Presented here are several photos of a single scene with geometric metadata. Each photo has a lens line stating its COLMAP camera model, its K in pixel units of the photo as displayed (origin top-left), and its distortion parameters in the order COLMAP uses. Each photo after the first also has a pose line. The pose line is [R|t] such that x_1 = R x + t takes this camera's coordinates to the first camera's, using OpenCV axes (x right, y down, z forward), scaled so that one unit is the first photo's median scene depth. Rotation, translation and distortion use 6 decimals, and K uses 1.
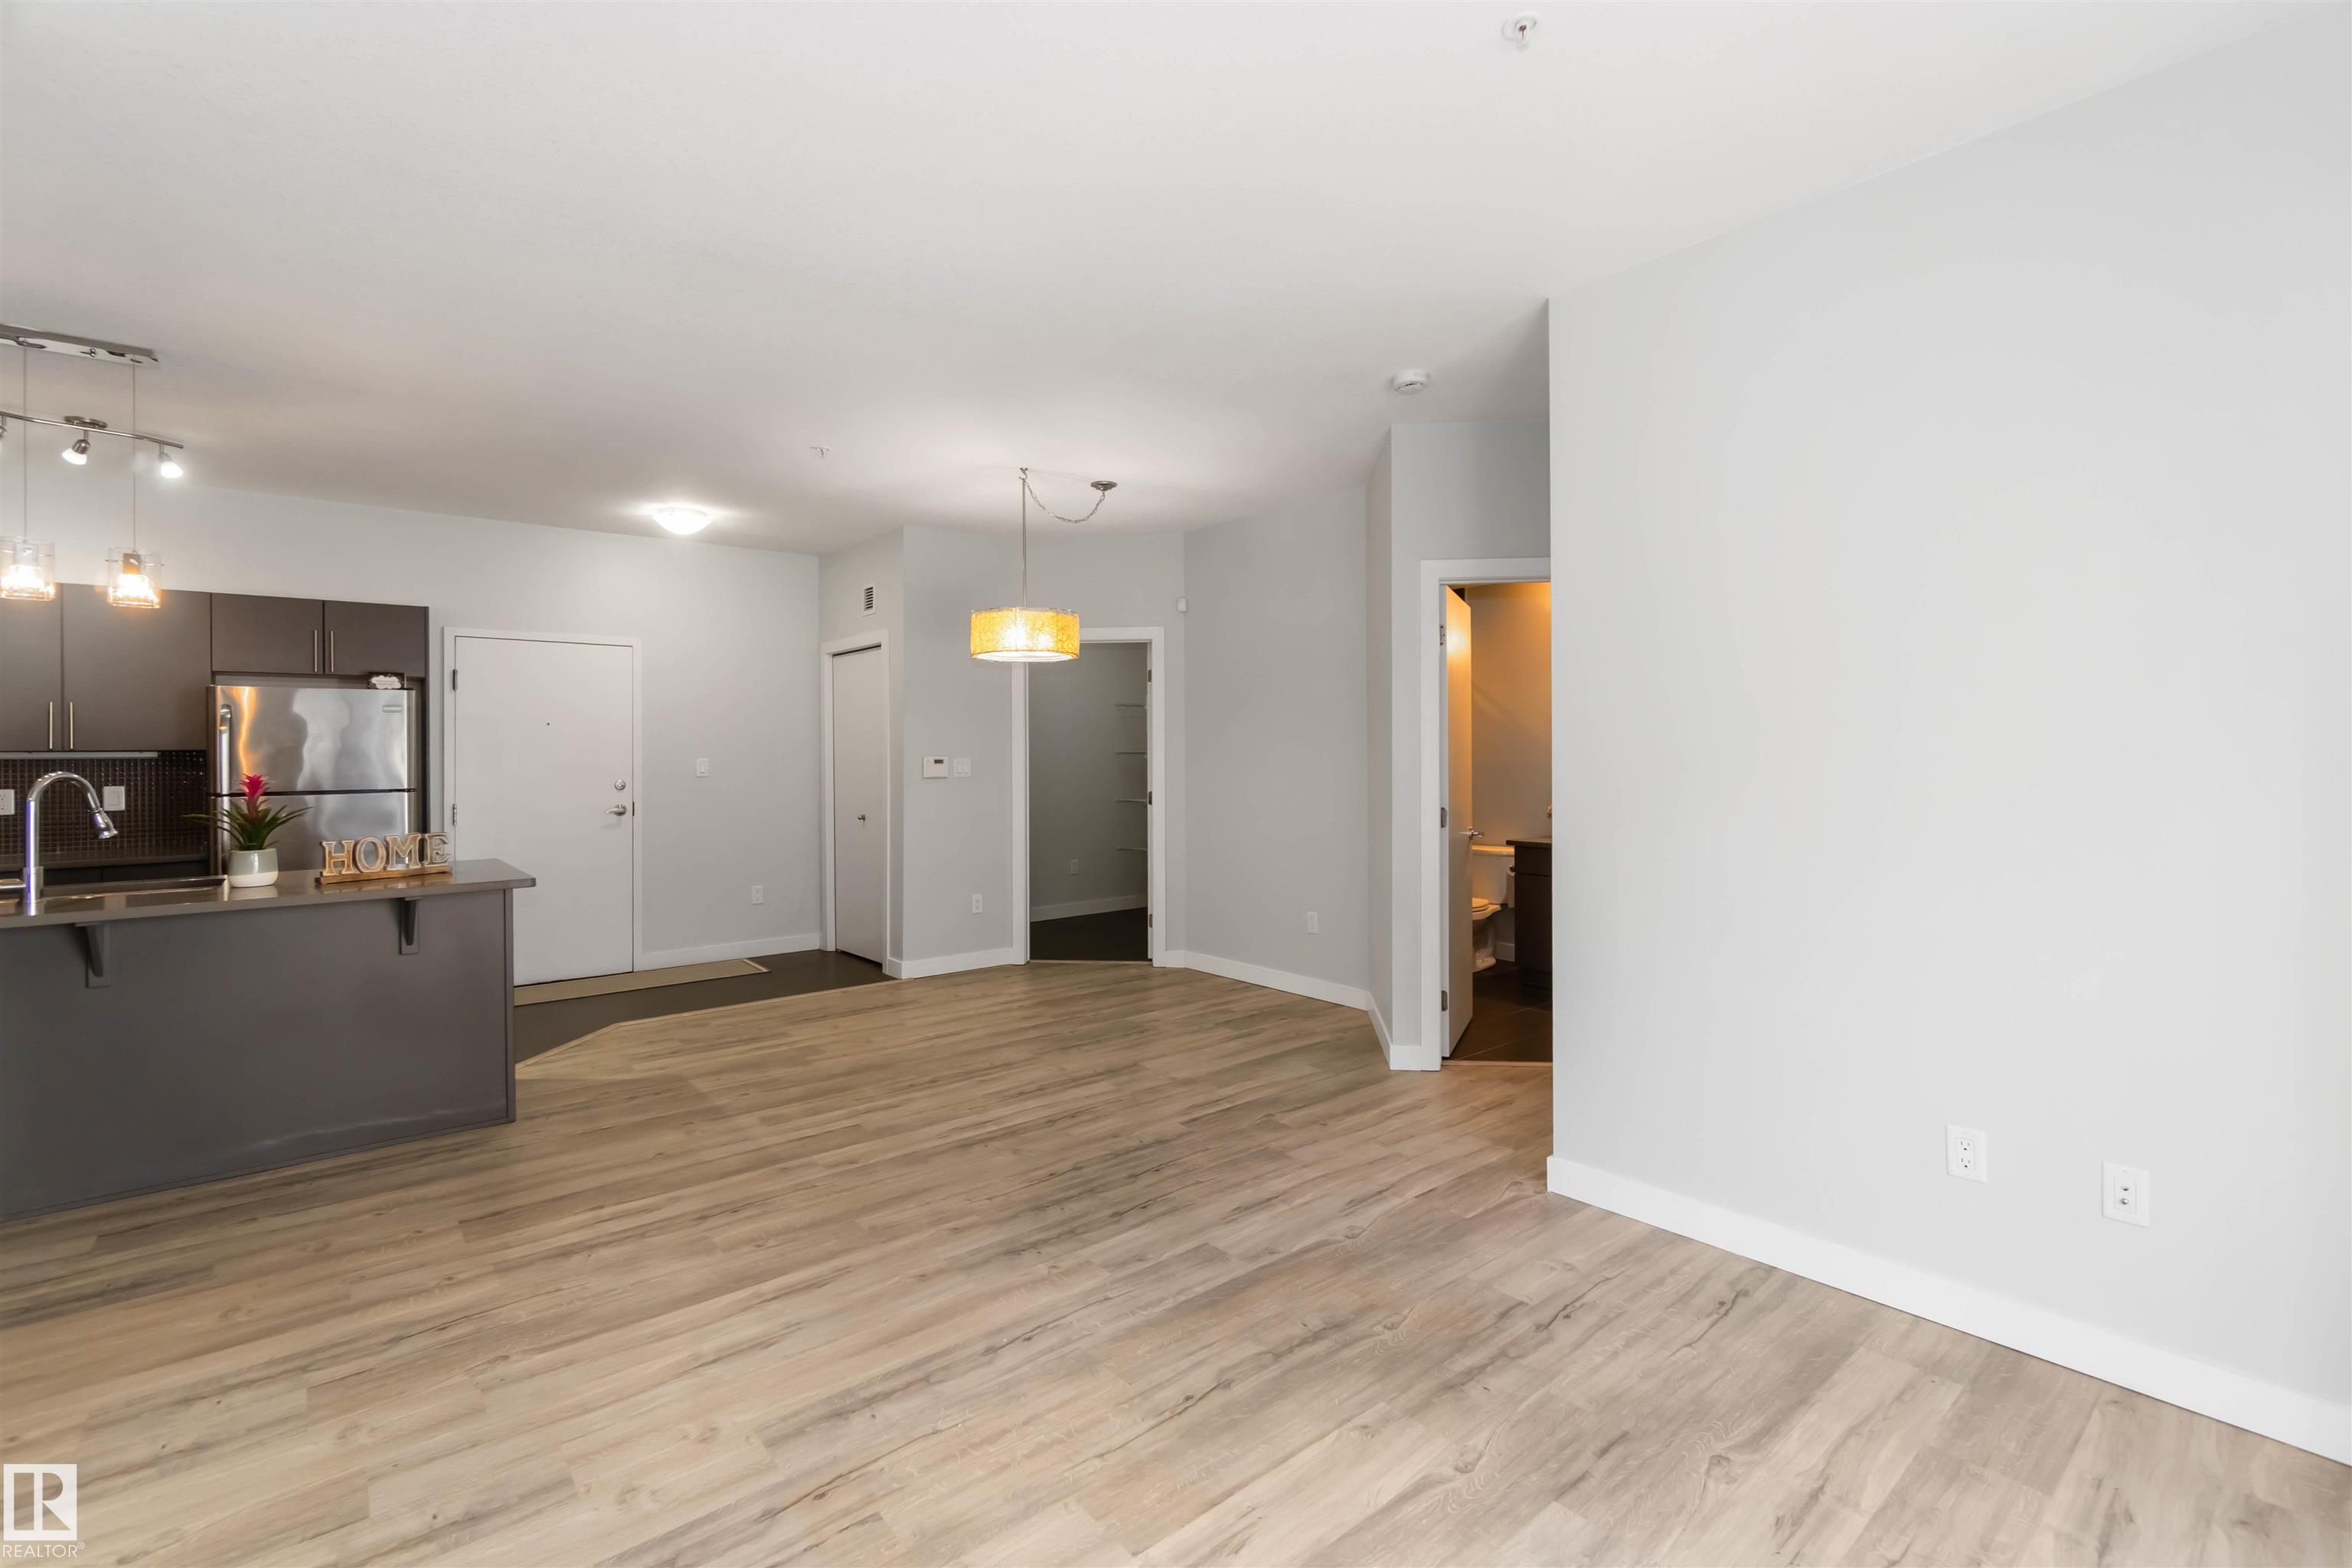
lens RADIAL K [[1052.1, 0, 1173.9], [0, 1052.1, 748.4], [0, 0, 1]] dist [0.002028, 0.001053]
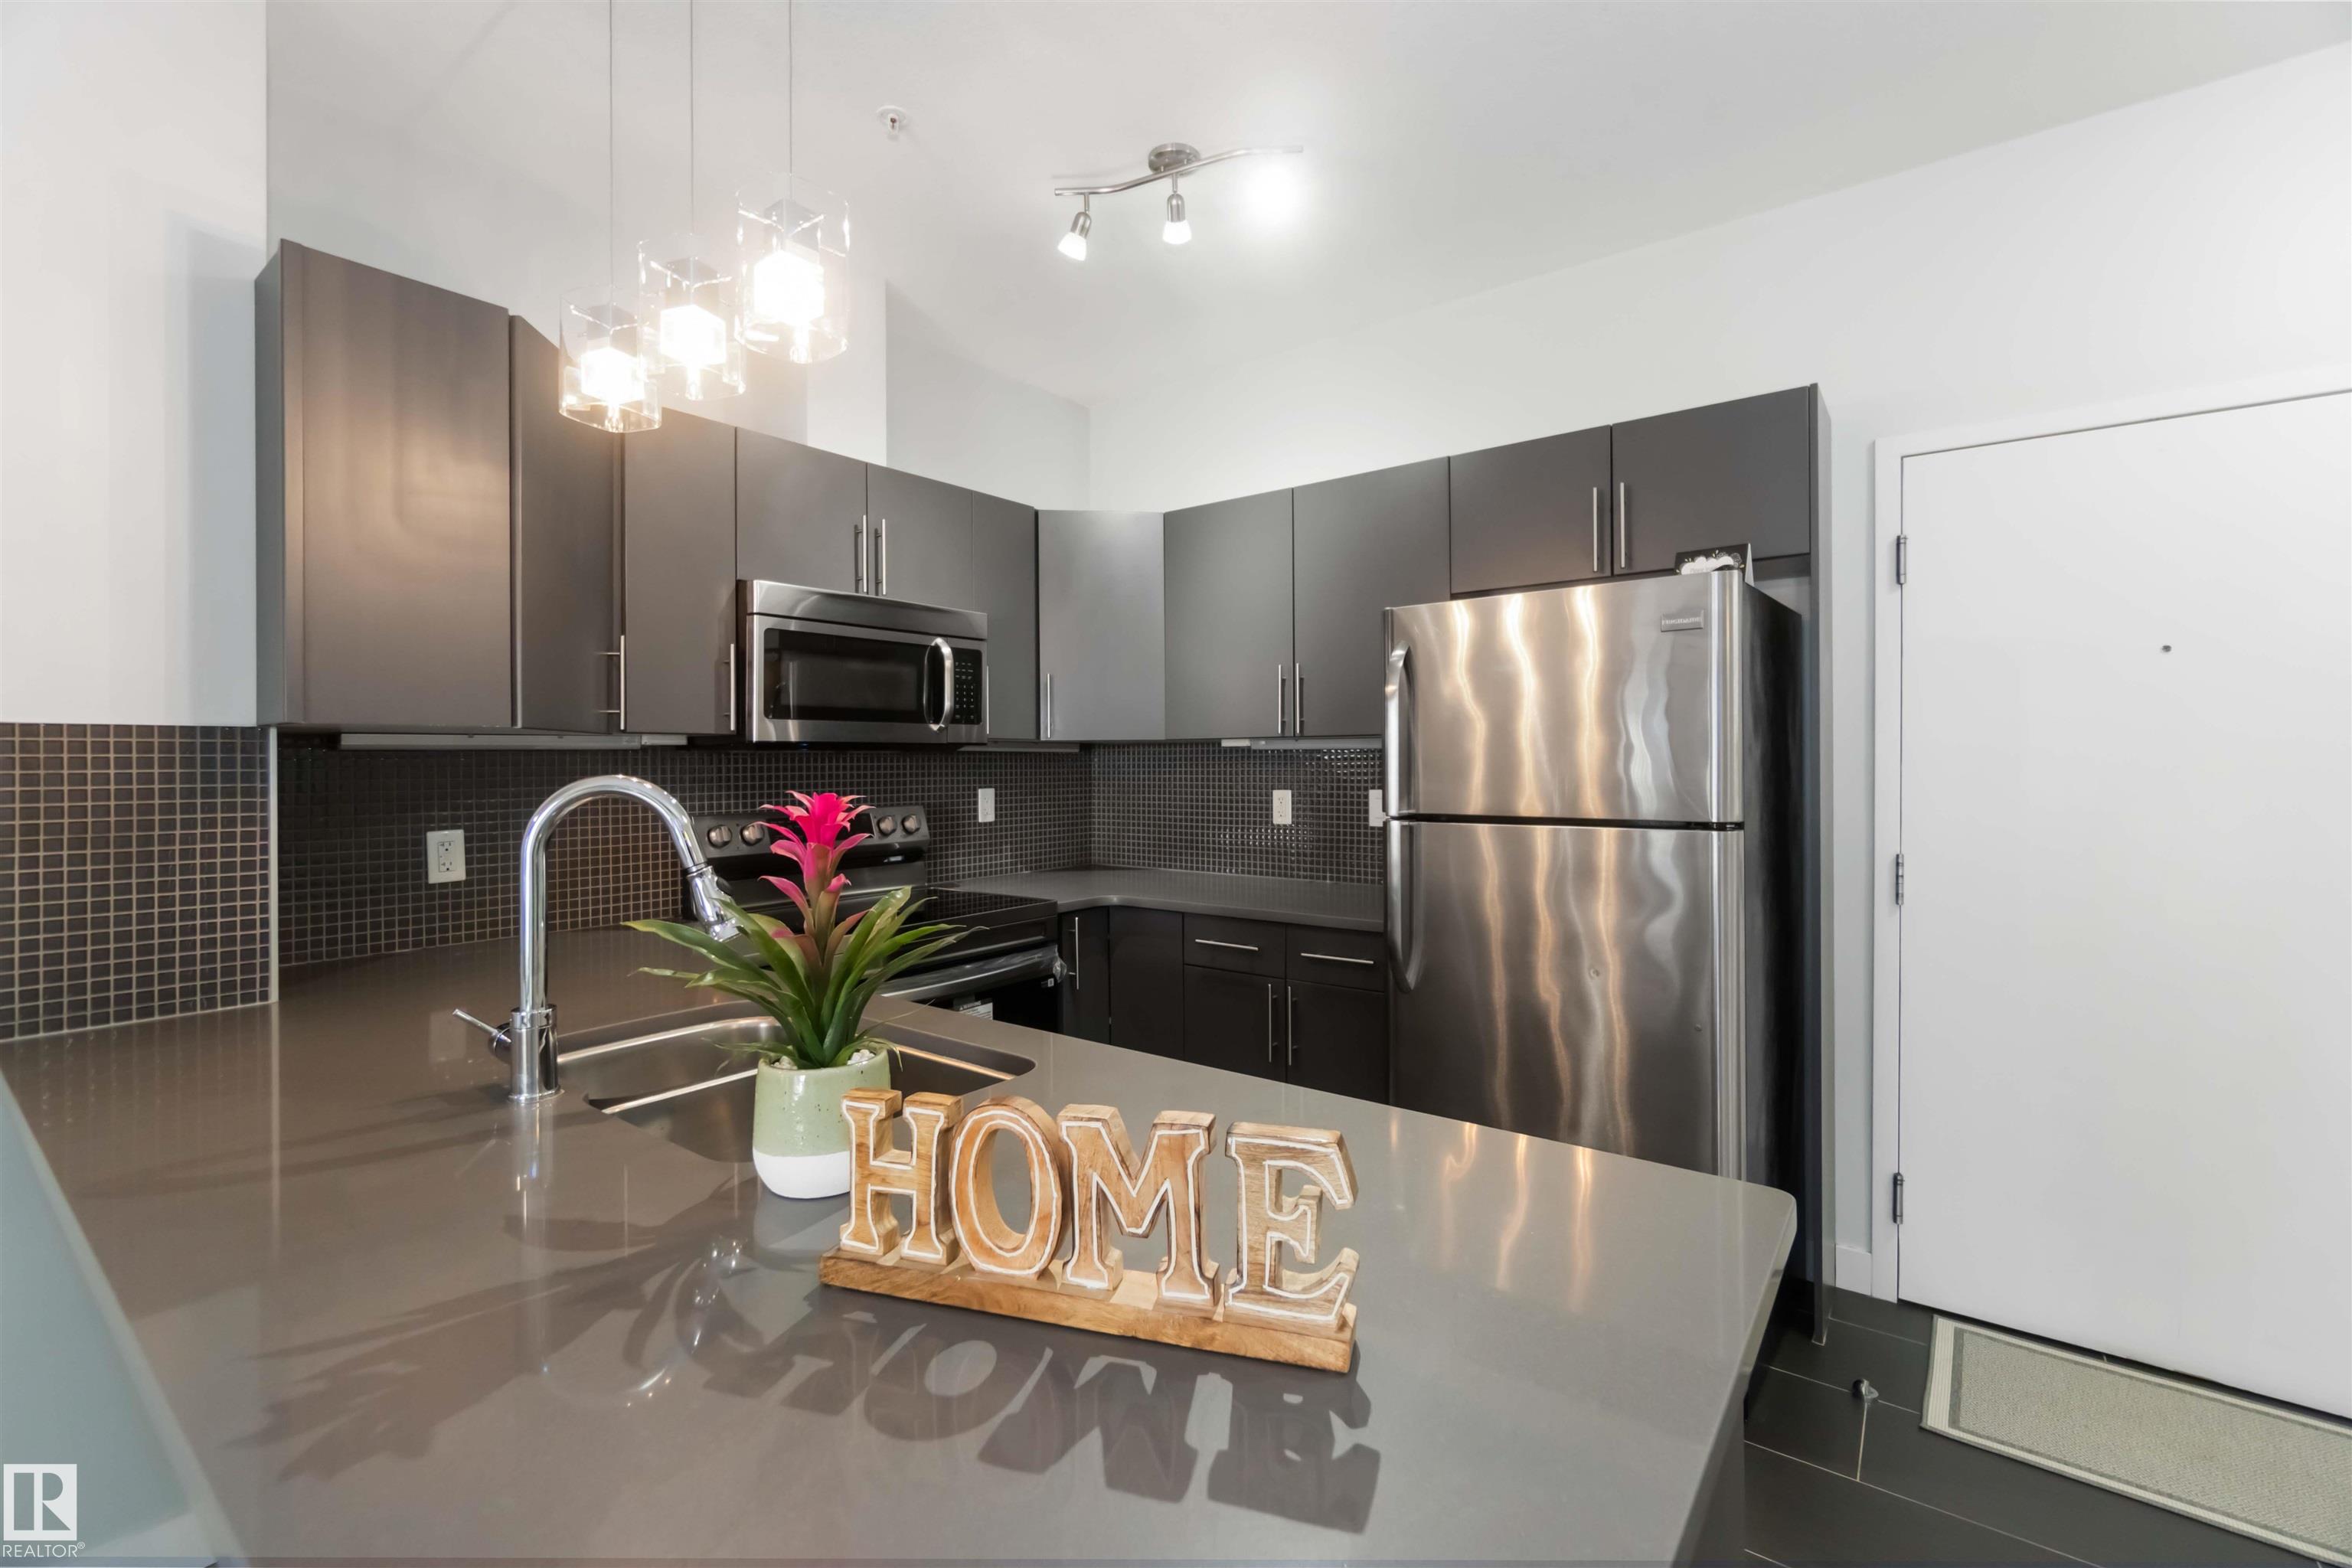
lens RADIAL K [[1014.1, 0, 1170.6], [0, 1014.1, 763.4], [0, 0, 1]] dist [0.000222, 0.000031]
pose [[0.221555, 0.014116, -0.975046, -0.327805], [0.010684, 0.999800, 0.016902, 0.006262], [0.975089, -0.014162, 0.221360, 0.584536]]
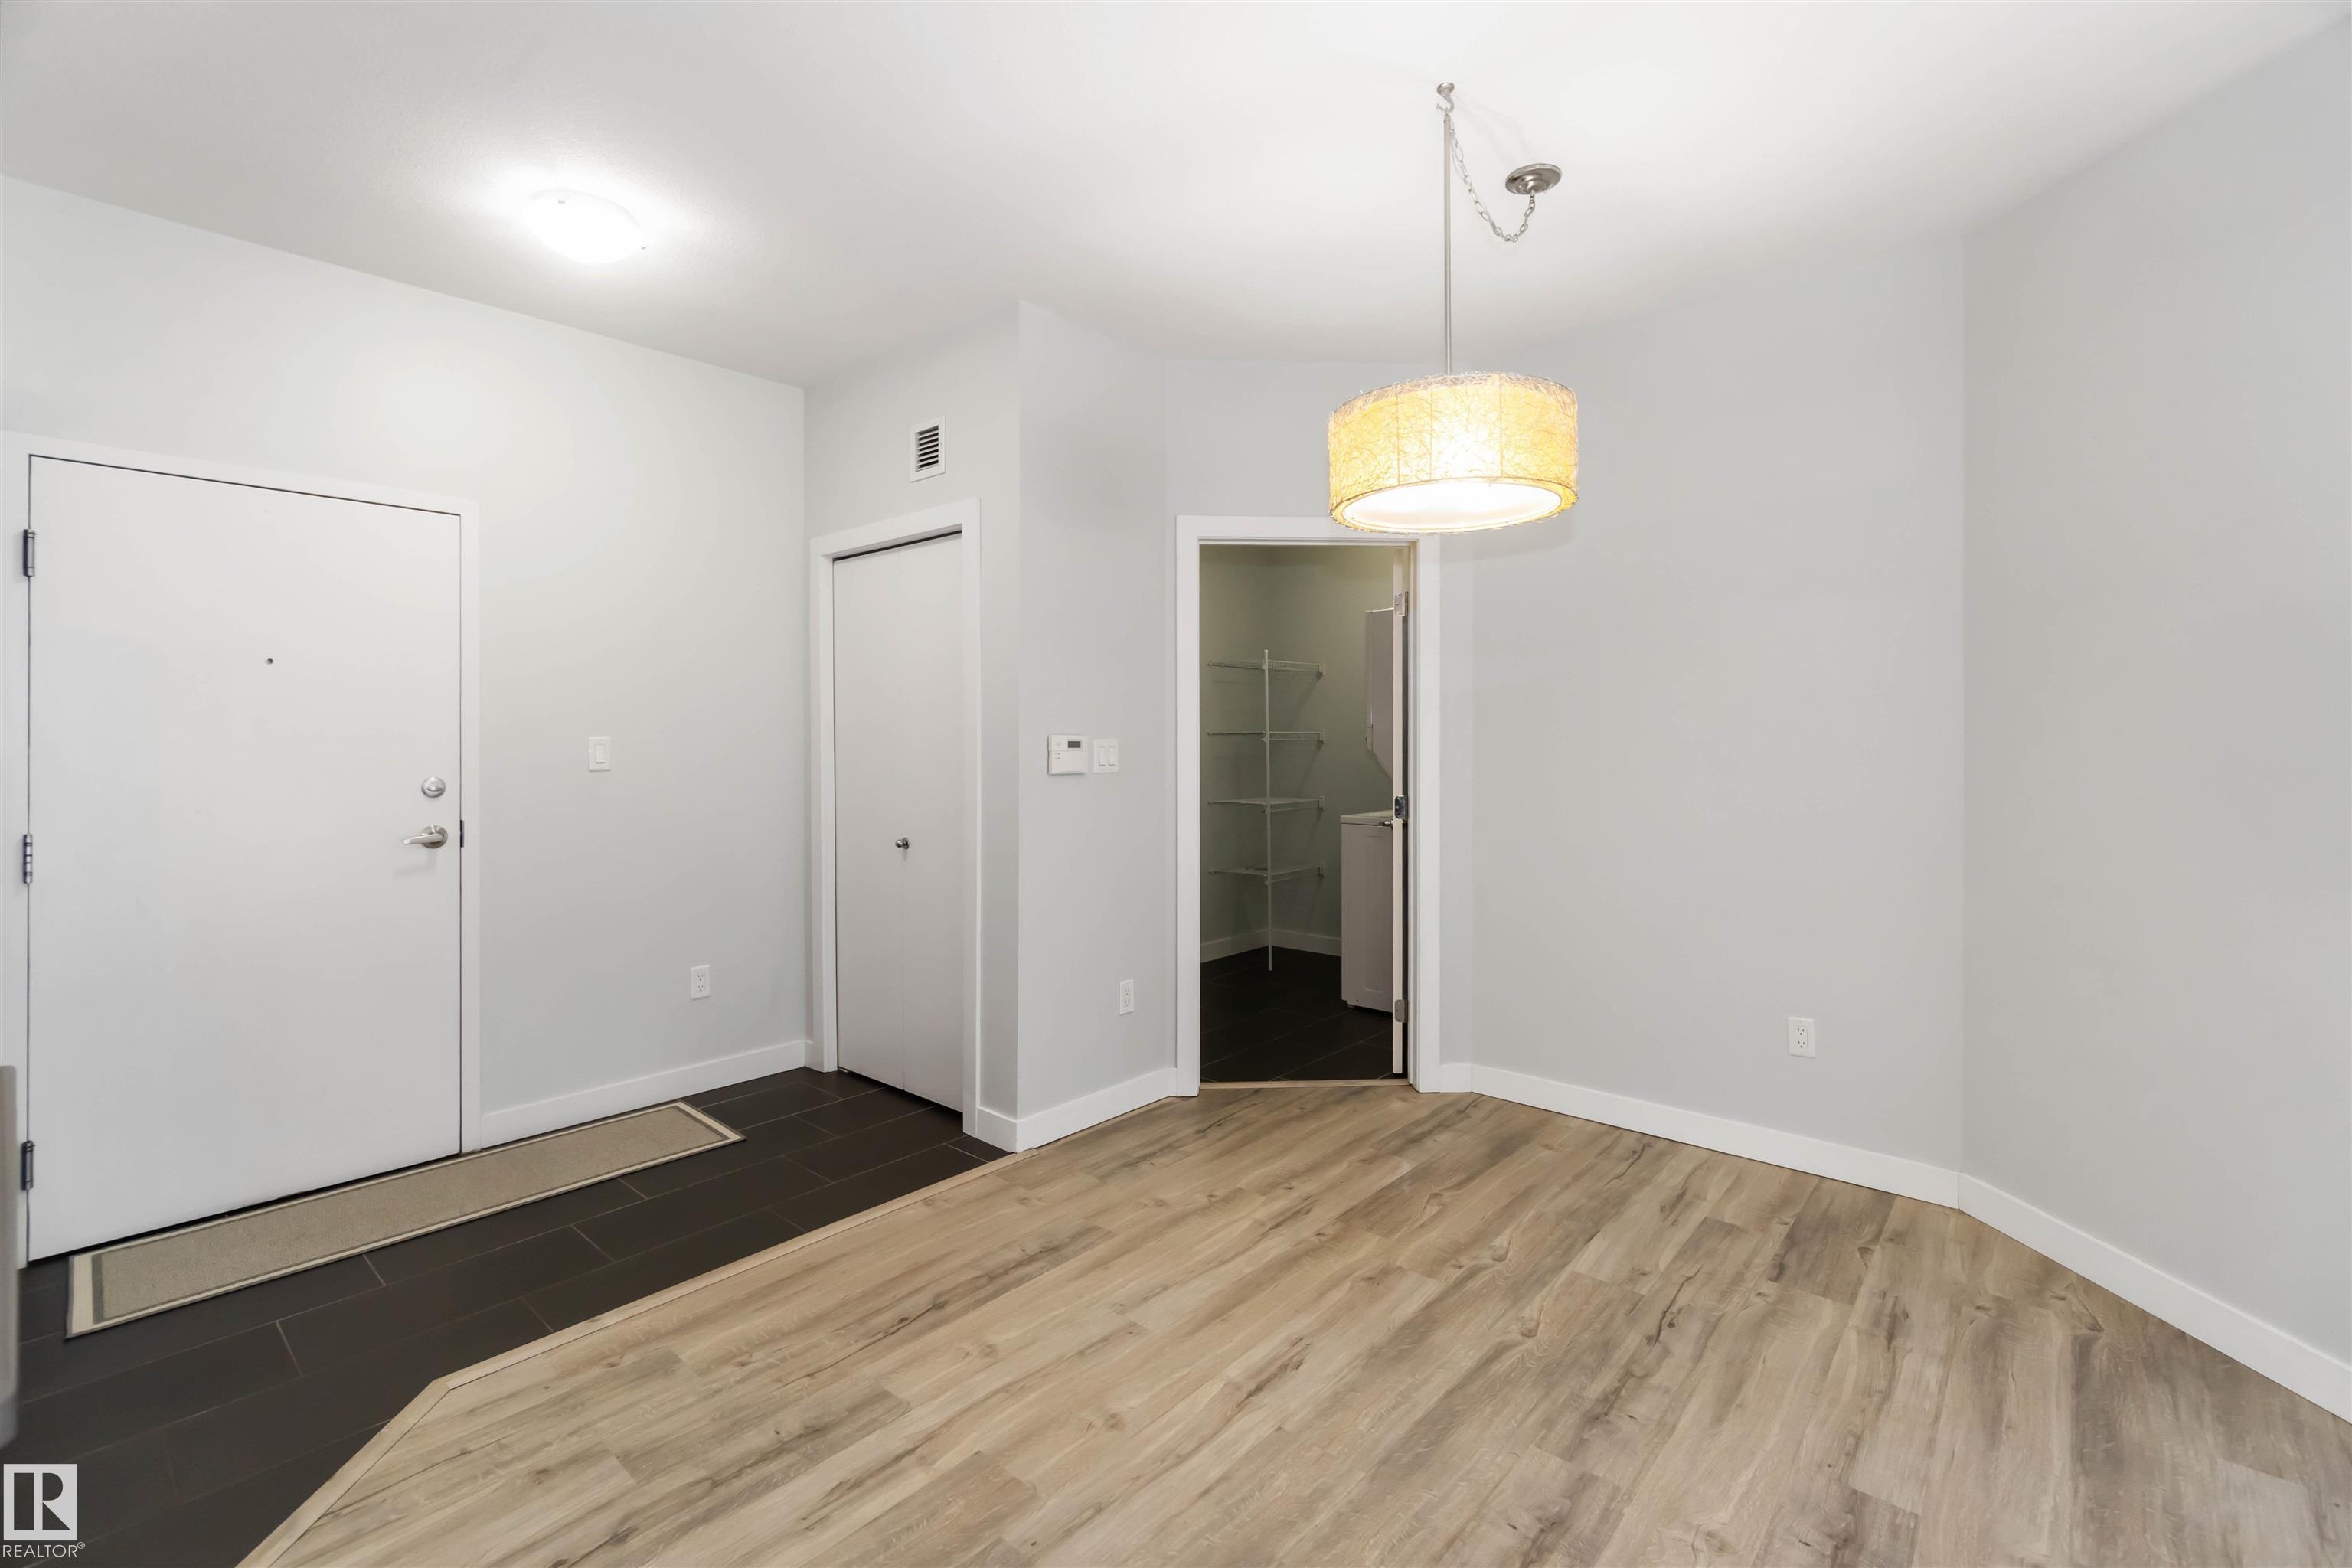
lens RADIAL K [[1028.5, 0, 1175.1], [0, 1028.5, 744.5], [0, 0, 1]] dist [0.000306, 0.000165]
pose [[0.987452, 0.006546, 0.157781, -0.257272], [-0.008140, 0.999922, 0.009459, 0.007039], [-0.157707, -0.010624, 0.987429, 0.465499]]
